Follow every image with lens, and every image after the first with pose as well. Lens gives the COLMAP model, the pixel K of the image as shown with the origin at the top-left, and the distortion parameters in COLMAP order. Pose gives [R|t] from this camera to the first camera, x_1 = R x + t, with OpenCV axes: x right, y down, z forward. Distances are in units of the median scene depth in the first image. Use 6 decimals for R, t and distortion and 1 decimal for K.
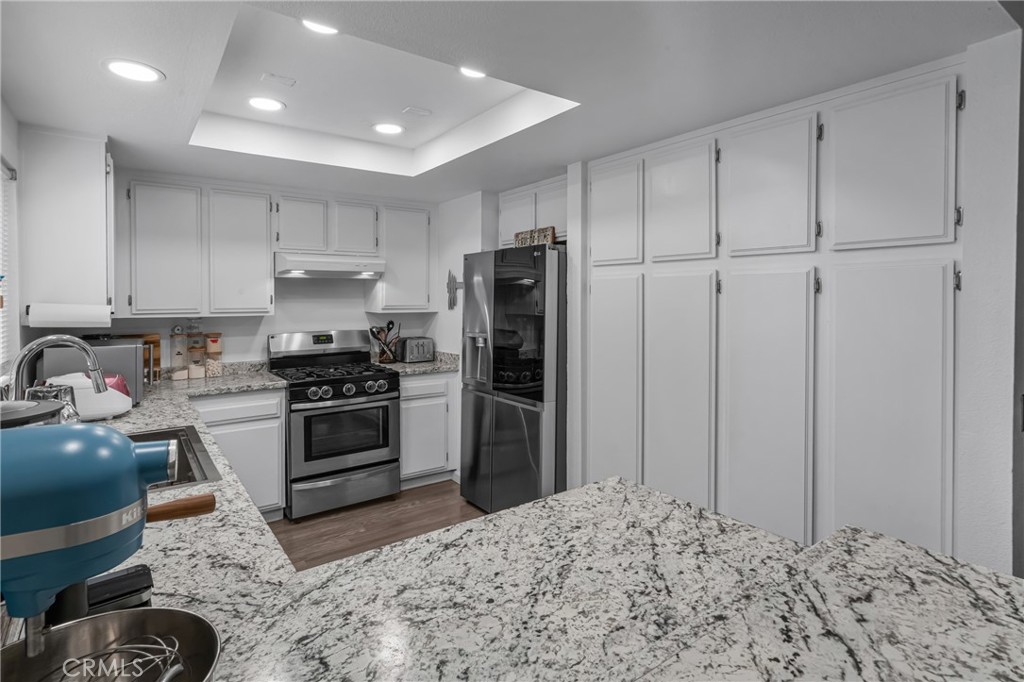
lens RADIAL K [[521.3, 0, 496.5], [0, 521.3, 303.4], [0, 0, 1]] dist [0.007715, 0.000574]
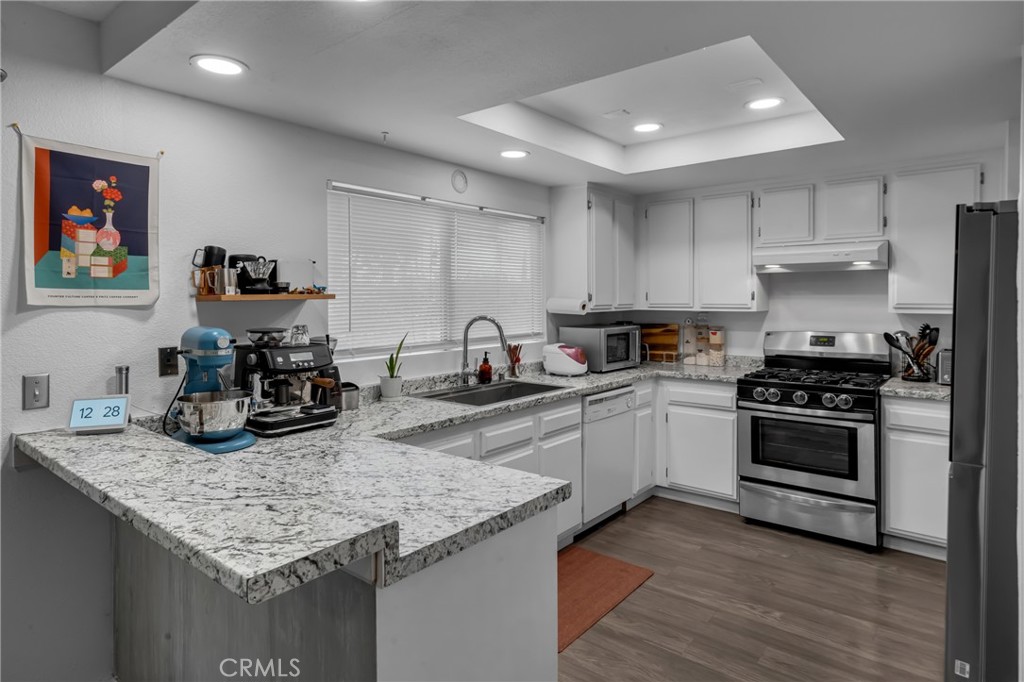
lens RADIAL K [[574.9, 0, 508.9], [0, 574.9, 301.2], [0, 0, 1]] dist [0.000436, 0.000997]
pose [[0.261764, 0.007930, -0.965099, 1.487241], [-0.006946, 0.999956, 0.006332, -0.001777], [0.965107, 0.005046, 0.261808, 0.769323]]
